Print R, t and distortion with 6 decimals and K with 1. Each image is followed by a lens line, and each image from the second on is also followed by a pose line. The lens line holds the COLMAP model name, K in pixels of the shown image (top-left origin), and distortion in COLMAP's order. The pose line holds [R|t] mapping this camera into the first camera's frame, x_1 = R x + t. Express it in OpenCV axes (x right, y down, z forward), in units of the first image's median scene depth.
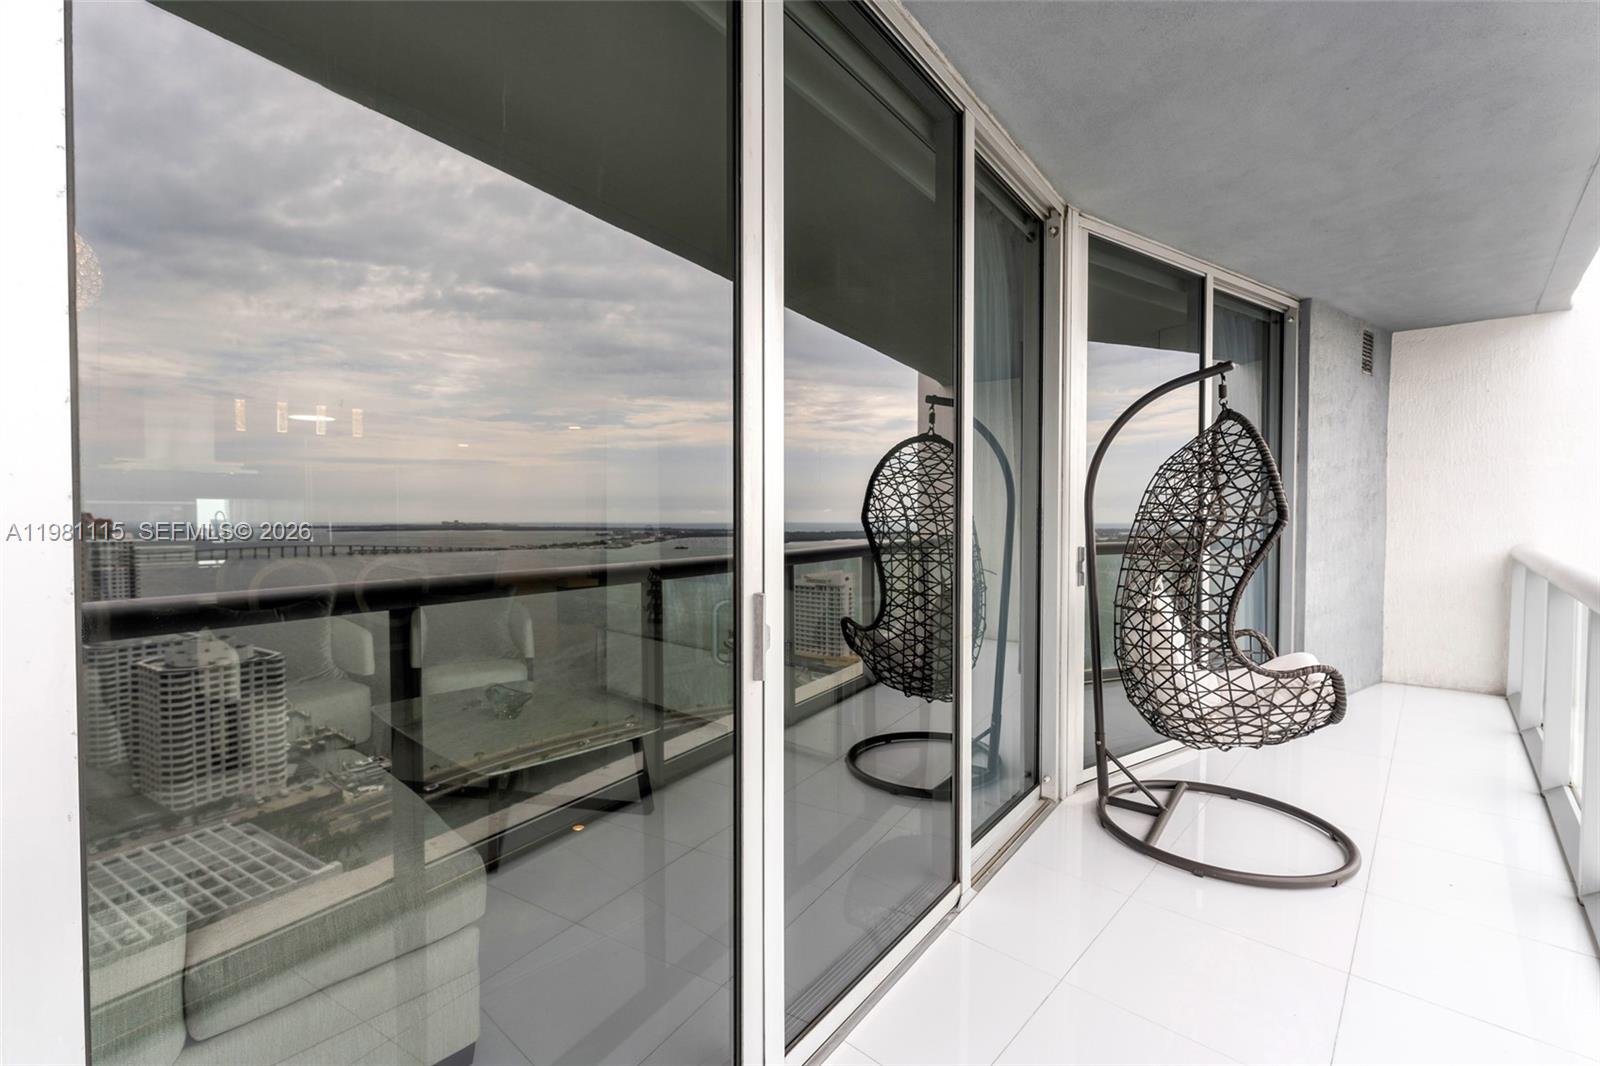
lens RADIAL K [[706.6, 0, 797.3], [0, 706.6, 542.0], [0, 0, 1]] dist [0.000435, 0.000258]
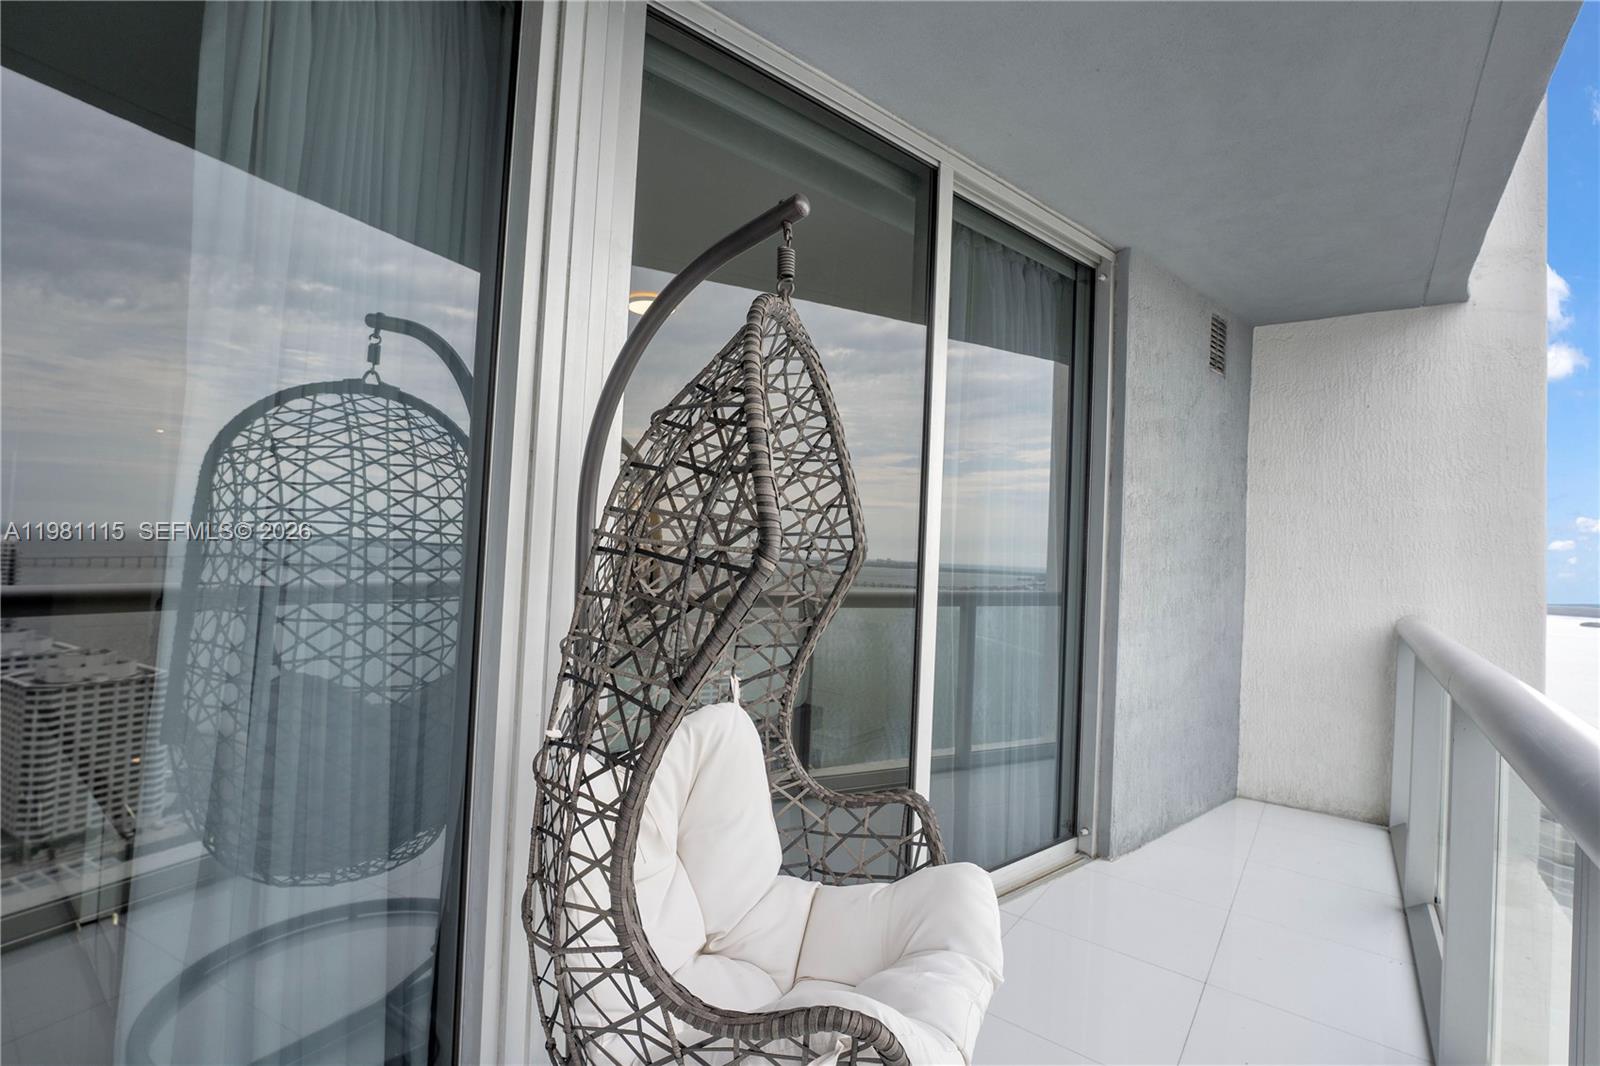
lens RADIAL K [[718.5, 0, 800.8], [0, 718.5, 541.4], [0, 0, 1]] dist [-0.041183, 0.015956]
pose [[0.995834, 0.045455, 0.079047, 0.317386], [-0.041571, 0.997878, -0.050108, -0.010496], [-0.081156, 0.046613, 0.995611, 0.305264]]
